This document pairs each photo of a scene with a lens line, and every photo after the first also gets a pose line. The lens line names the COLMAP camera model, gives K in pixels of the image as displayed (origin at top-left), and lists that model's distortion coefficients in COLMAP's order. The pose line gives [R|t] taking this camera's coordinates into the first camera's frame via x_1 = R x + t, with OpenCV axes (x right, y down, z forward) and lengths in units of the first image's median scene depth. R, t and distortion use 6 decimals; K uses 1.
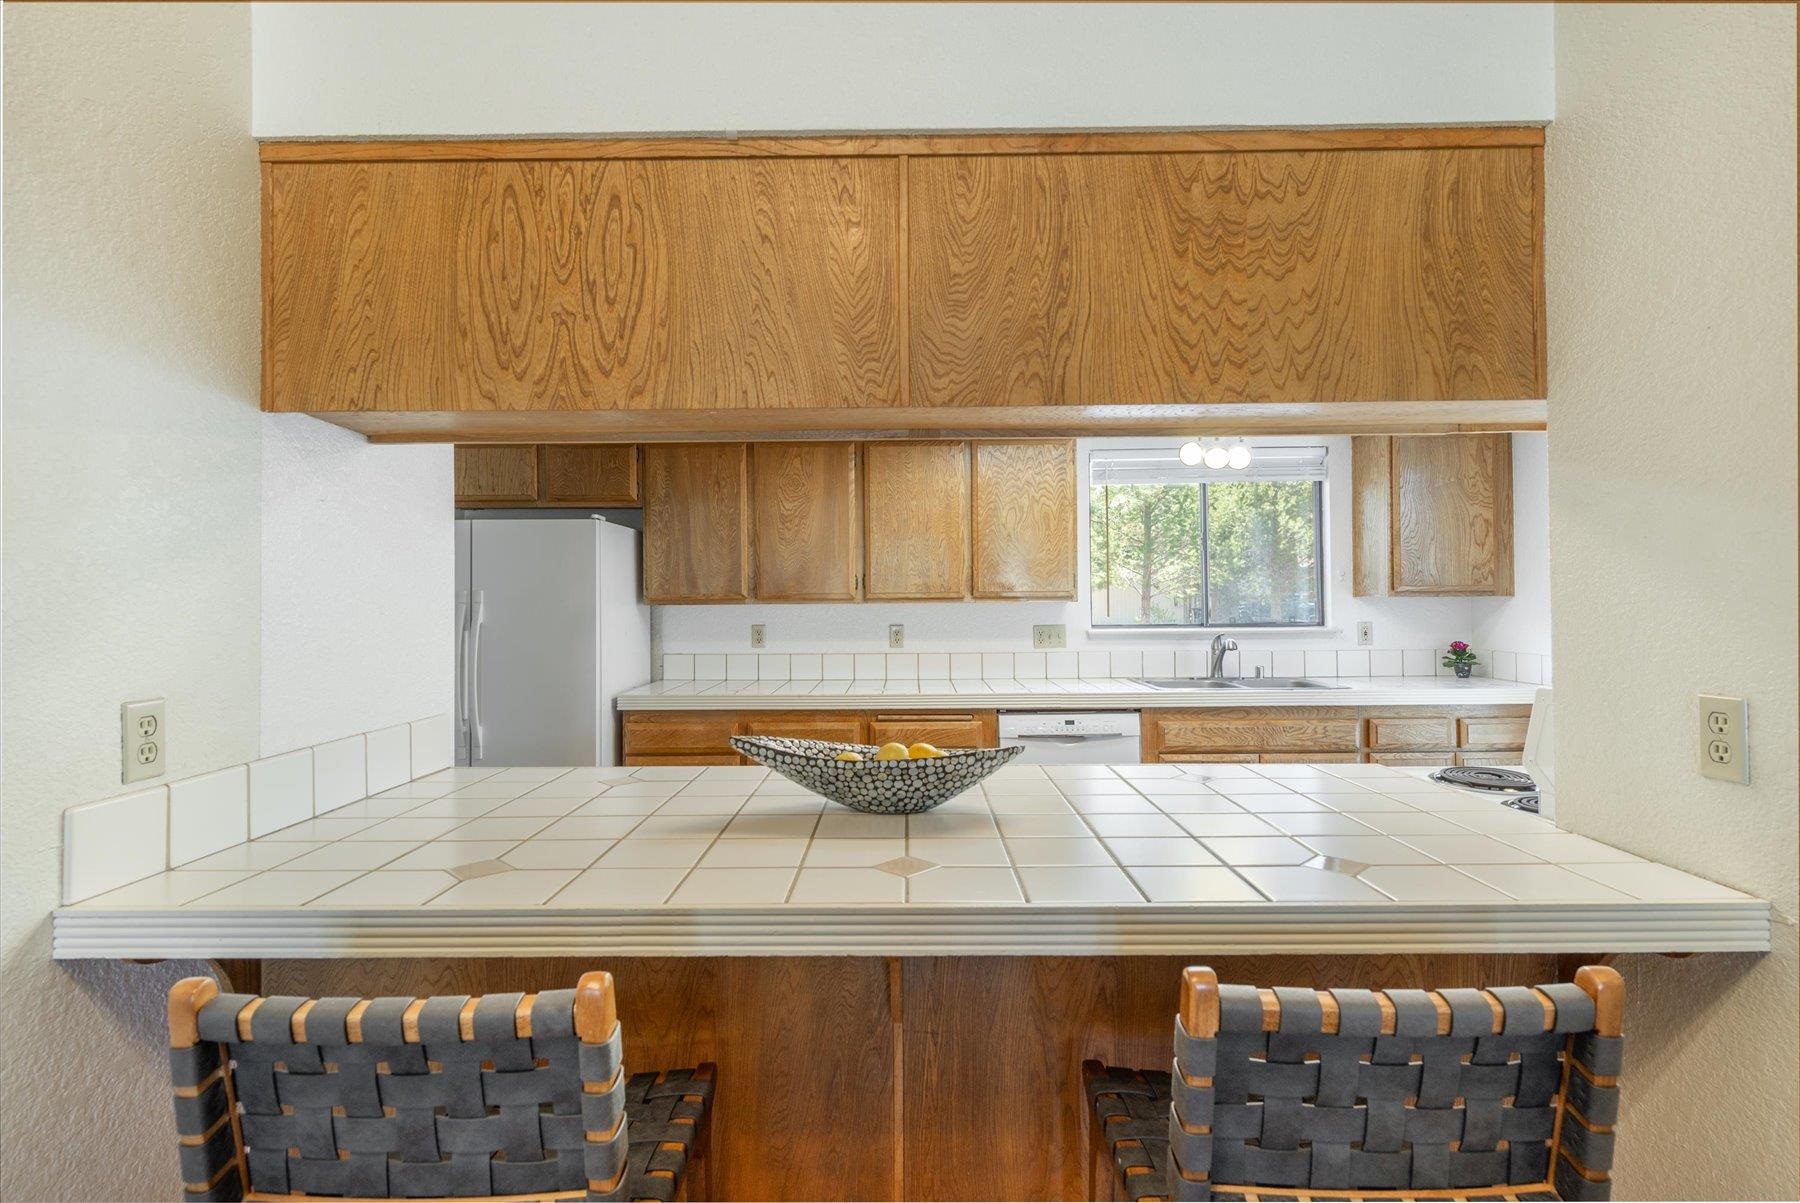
lens RADIAL K [[879.9, 0, 900.7], [0, 879.9, 594.7], [0, 0, 1]] dist [0.010983, -0.000365]
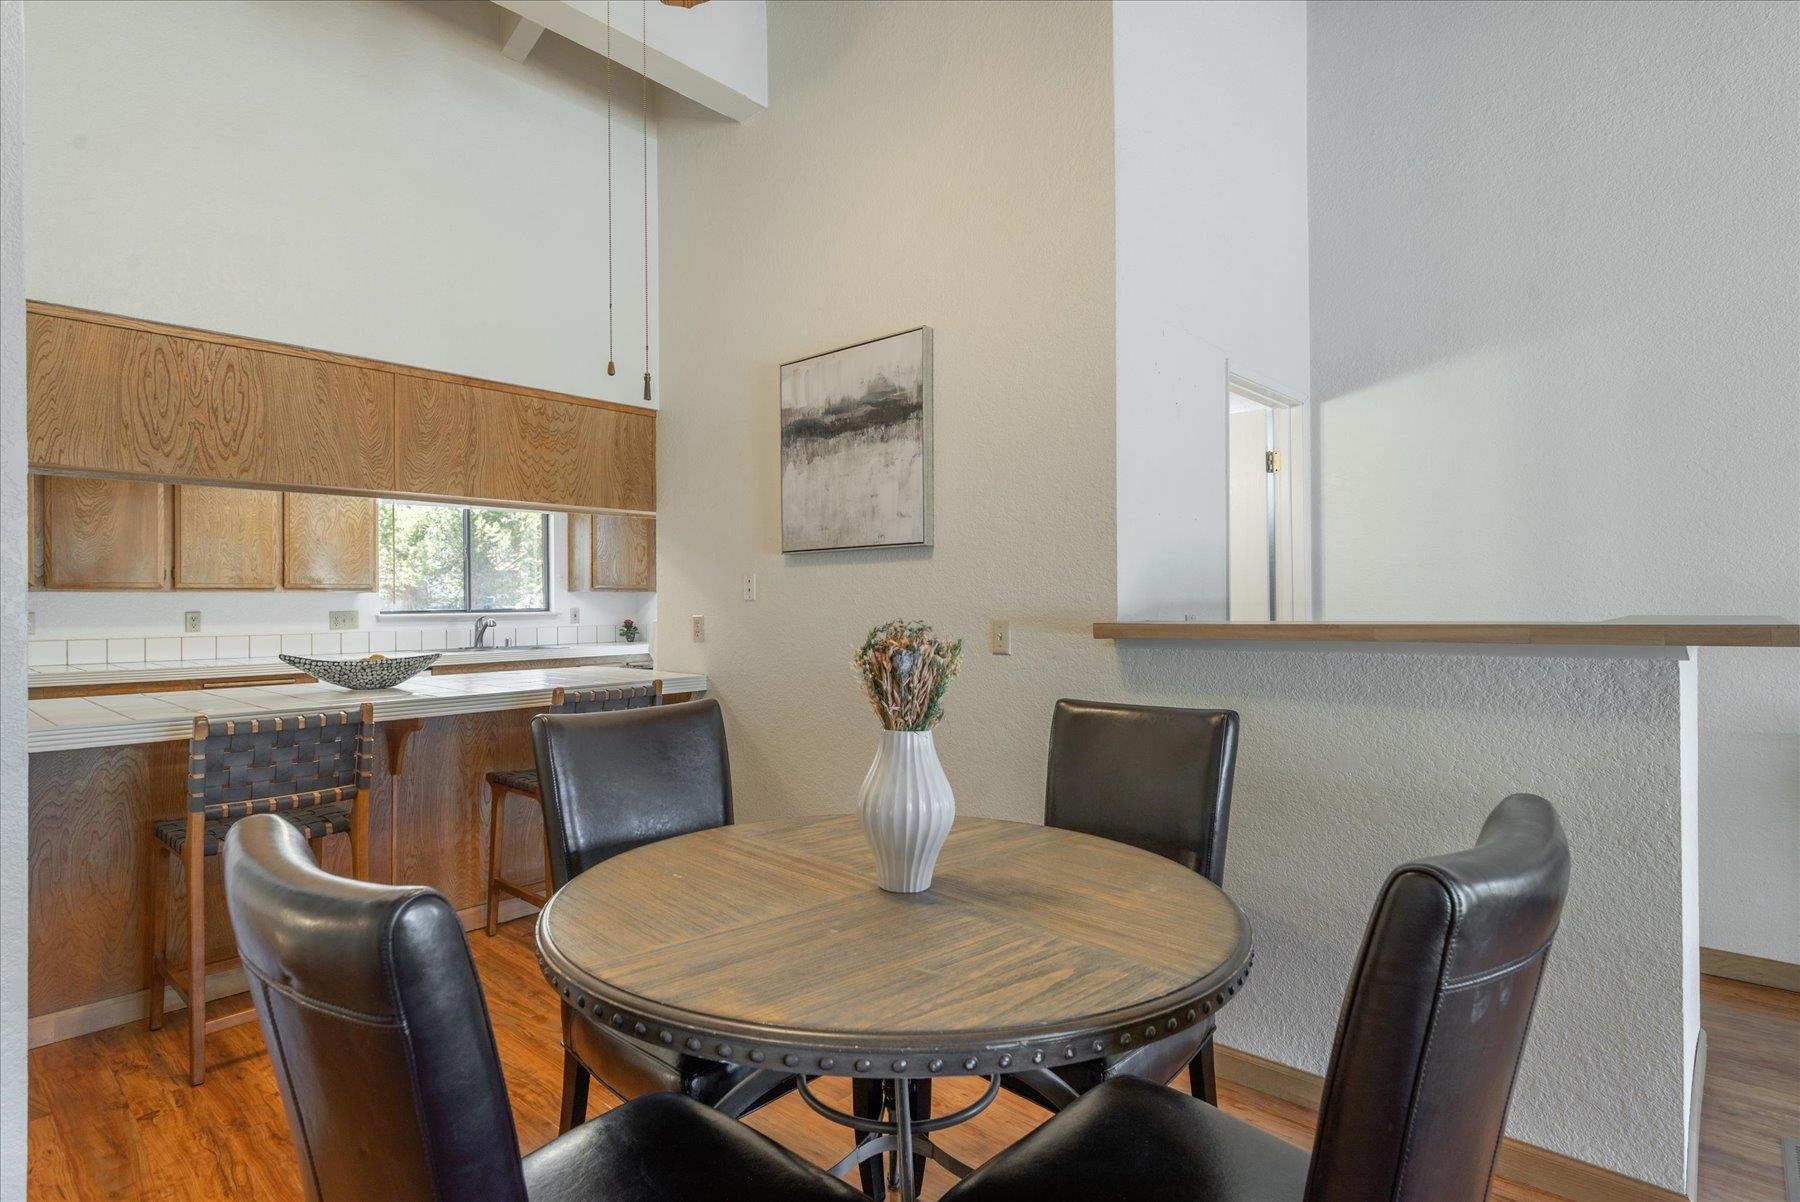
lens RADIAL K [[921.6, 0, 900.0], [0, 921.6, 601.0], [0, 0, 1]] dist [0.017045, -0.000020]
pose [[0.662107, 0.004161, 0.749398, -0.327822], [-0.005810, 0.999983, -0.000419, 0.016957], [-0.749387, -0.004077, 0.662120, -0.526701]]
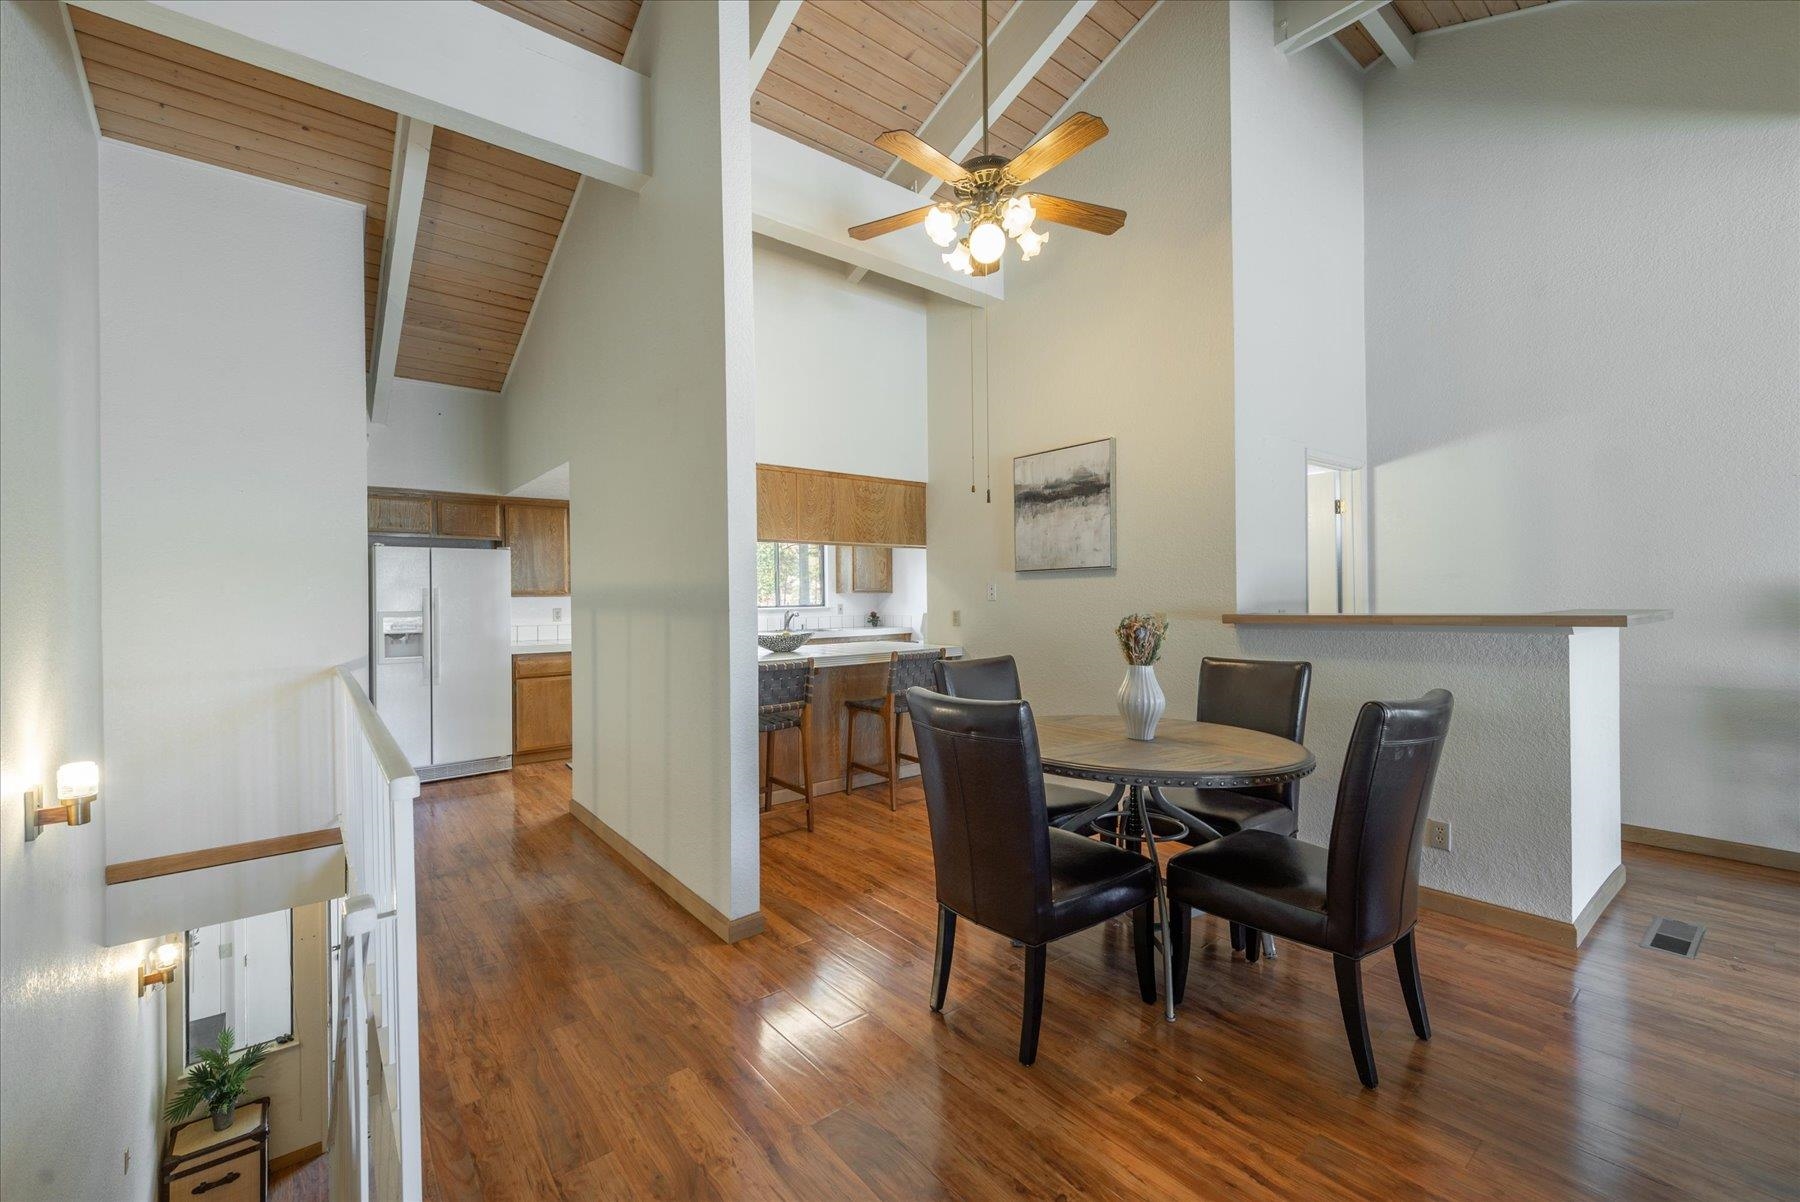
lens RADIAL K [[742.6, 0, 902.0], [0, 742.6, 600.0], [0, 0, 1]] dist [0.018403, -0.000165]
pose [[0.773967, -0.003414, 0.633217, -0.625768], [-0.000665, 0.999981, 0.006204, 0.008387], [-0.633226, -0.005223, 0.773950, -0.653854]]
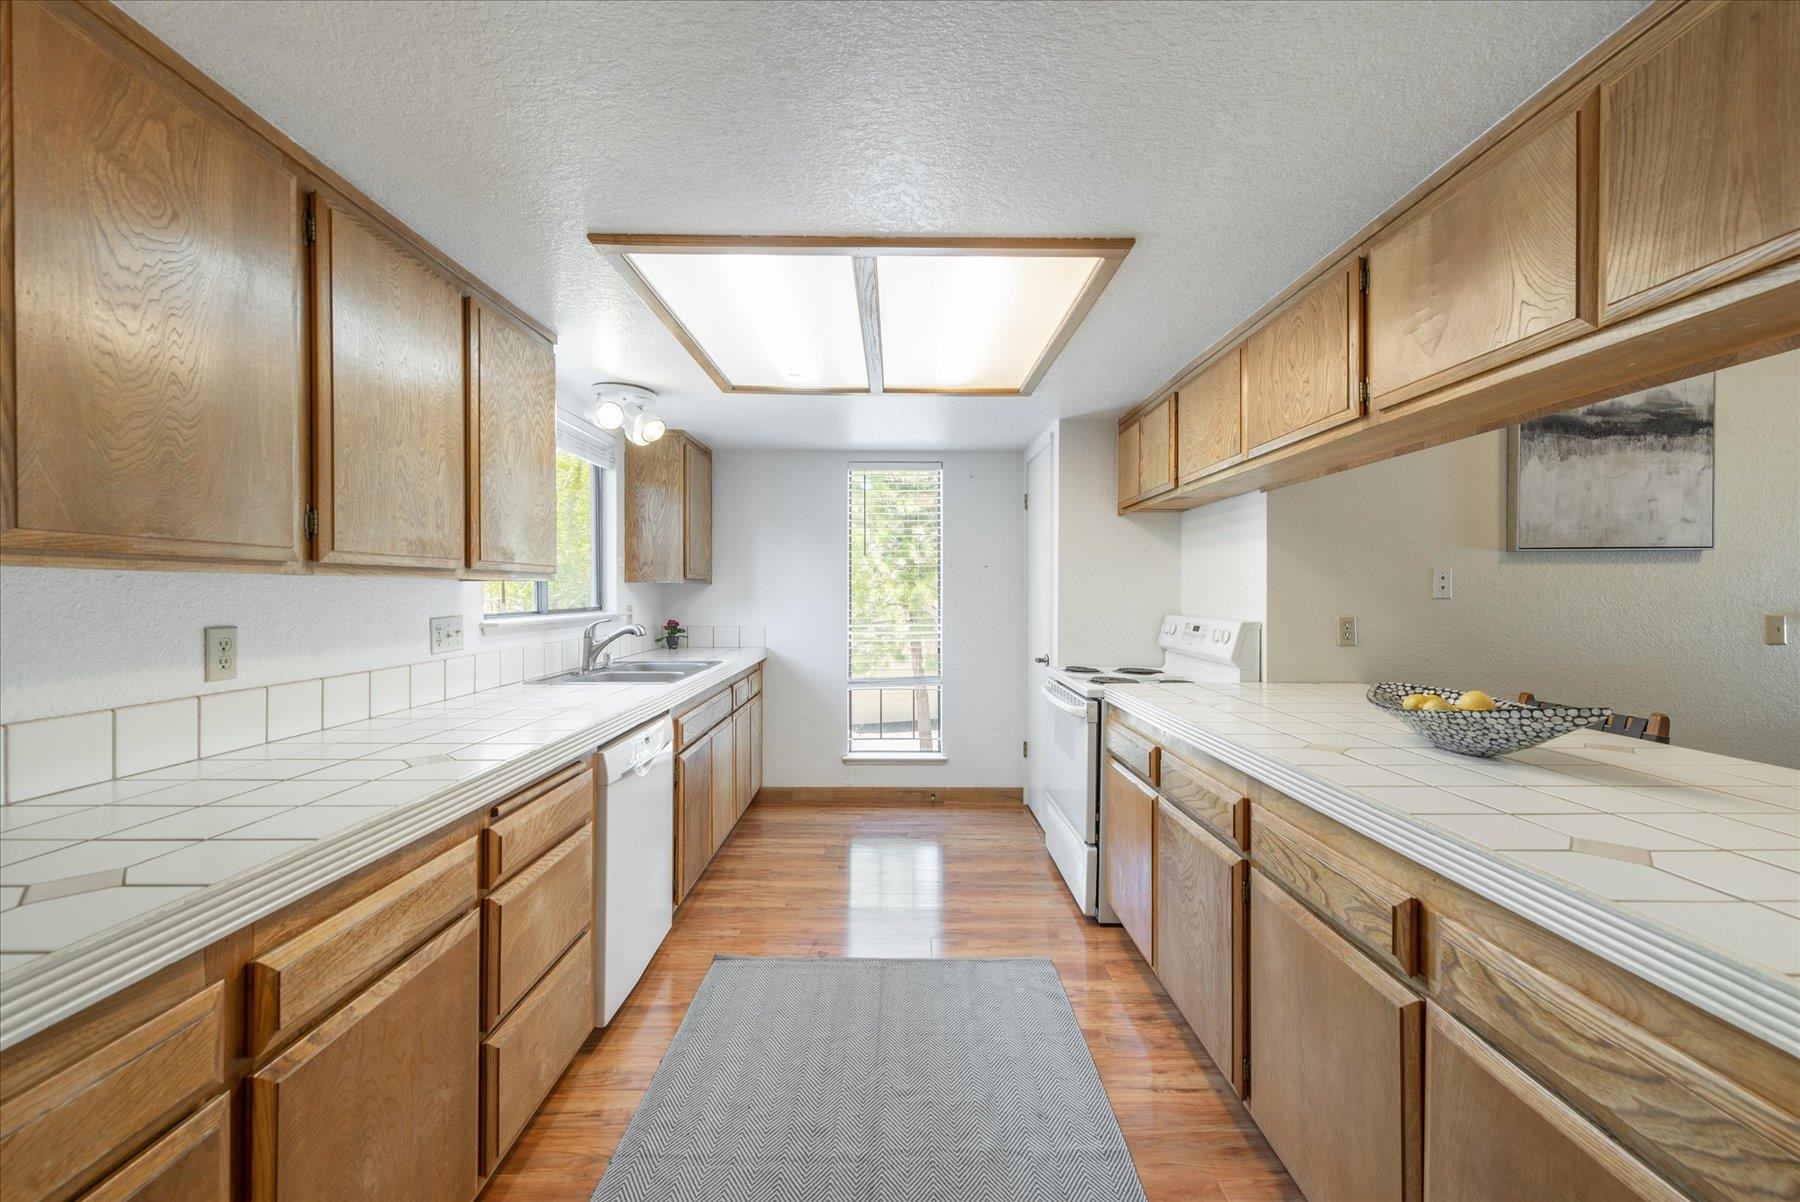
lens RADIAL K [[703.8, 0, 903.4], [0, 703.8, 595.4], [0, 0, 1]] dist [0.008008, -0.000159]
pose [[-0.014637, 0.002878, 0.999889, -0.386091], [-0.007064, 0.999971, -0.002981, 0.019573], [-0.999868, -0.007107, -0.014617, 0.728946]]
